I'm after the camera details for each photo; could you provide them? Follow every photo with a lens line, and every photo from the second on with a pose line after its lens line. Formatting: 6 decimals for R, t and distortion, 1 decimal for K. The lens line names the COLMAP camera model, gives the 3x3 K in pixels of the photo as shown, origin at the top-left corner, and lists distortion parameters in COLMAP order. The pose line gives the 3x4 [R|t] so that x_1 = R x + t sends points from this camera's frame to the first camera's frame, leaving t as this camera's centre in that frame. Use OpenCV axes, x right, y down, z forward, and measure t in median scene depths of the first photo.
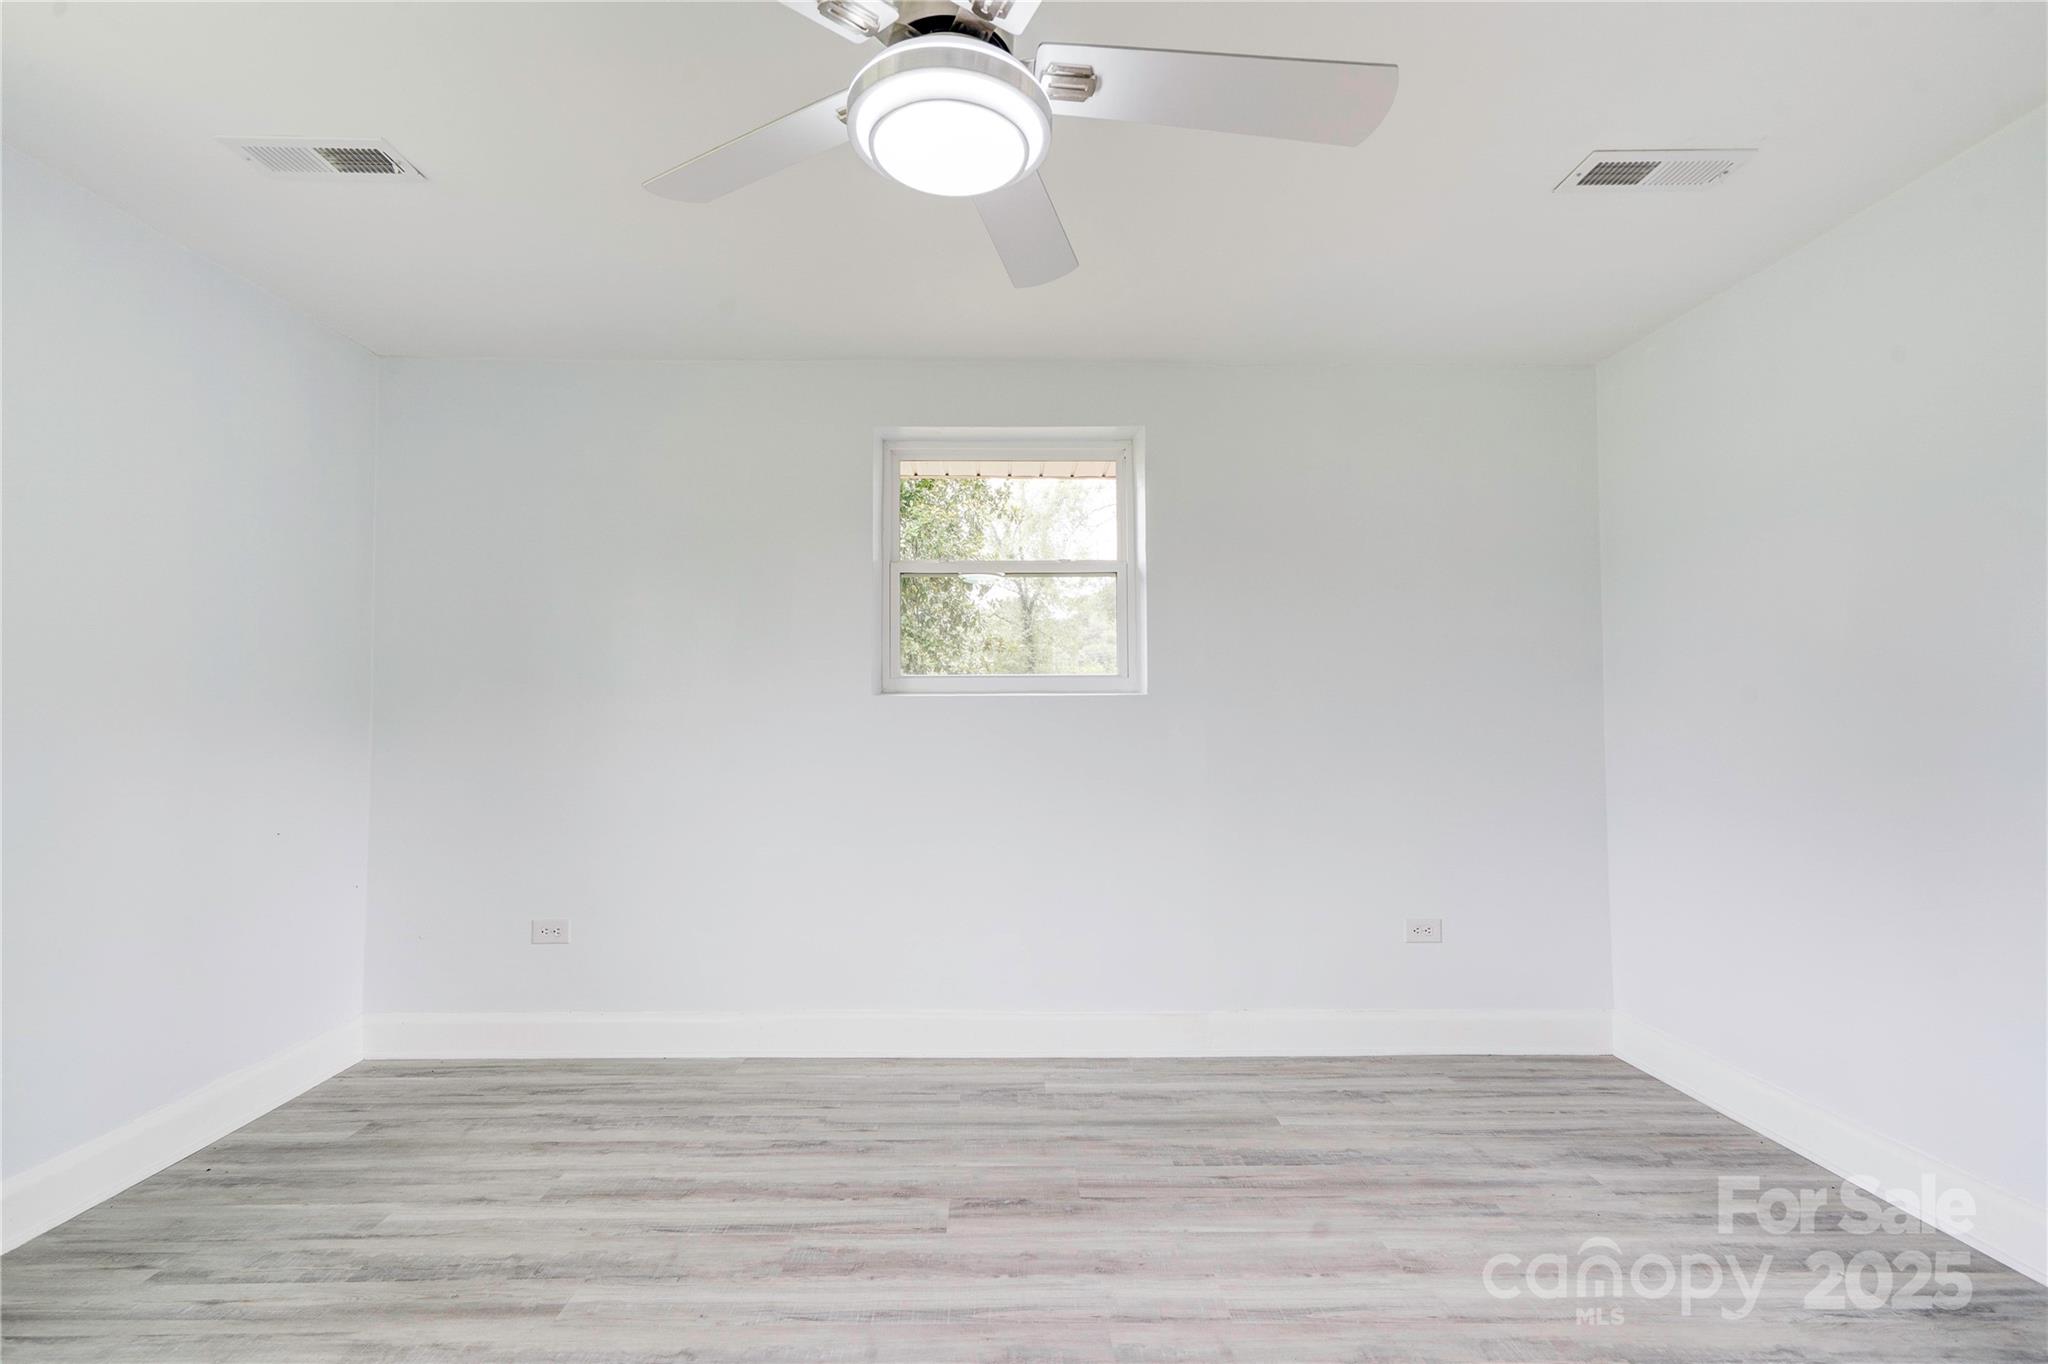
lens RADIAL K [[919.2, 0, 1024.0], [0, 919.2, 682.0], [0, 0, 1]] dist [0.002351, 0.000057]
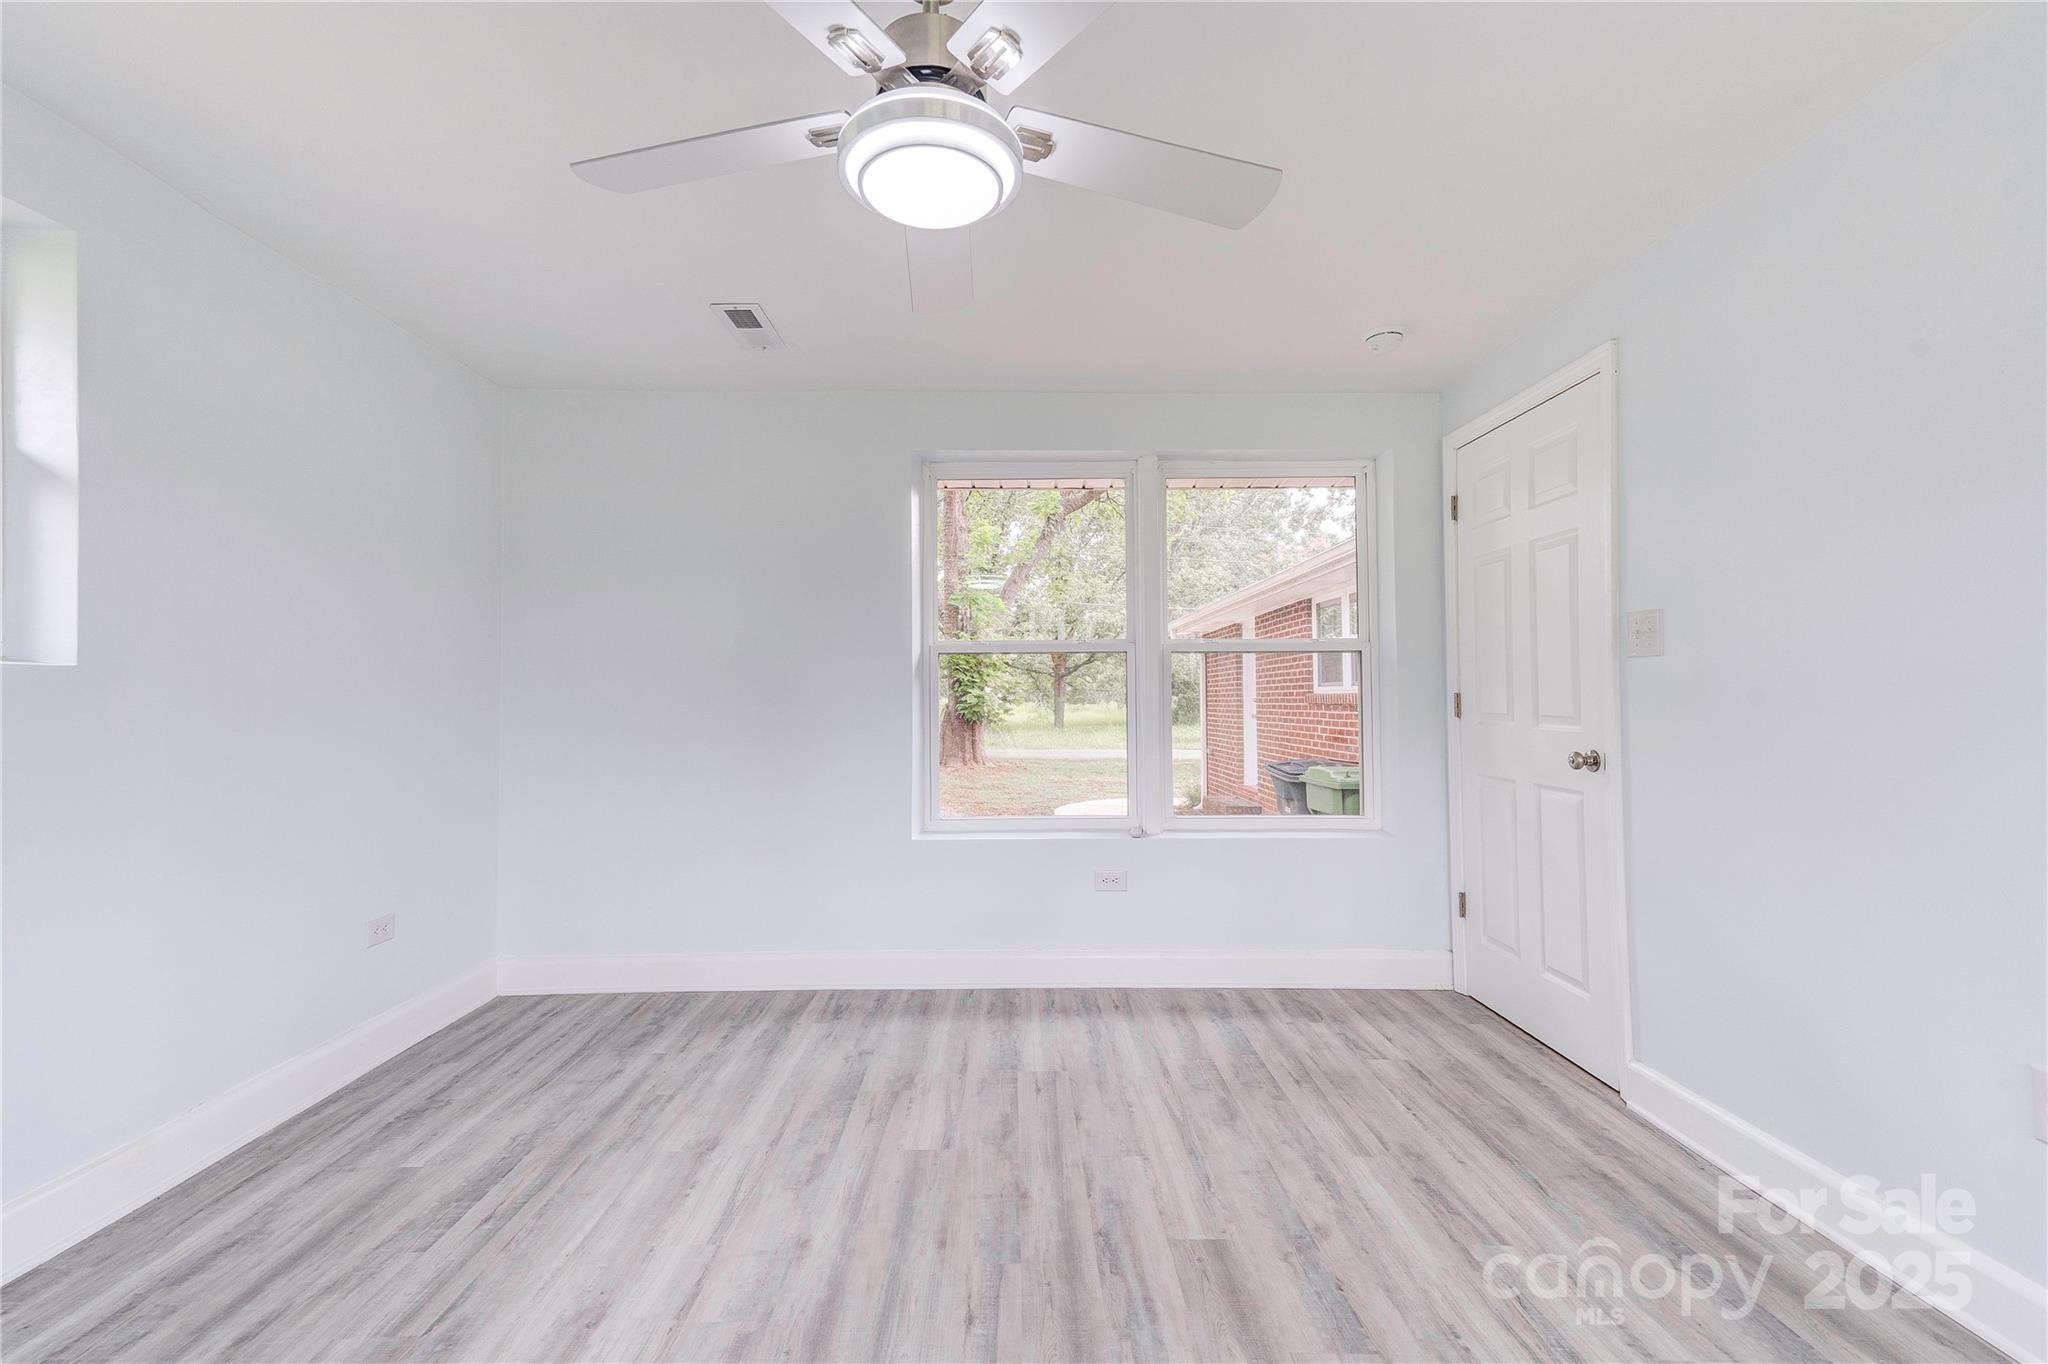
lens RADIAL K [[919.2, 0, 1024.0], [0, 919.2, 682.0], [0, 0, 1]] dist [0.002351, 0.000057]
pose [[0.007664, 0.011407, 0.999906, -0.572576], [-0.023056, 0.999671, -0.011228, 0.027660], [-0.999705, -0.022967, 0.007925, 0.439791]]
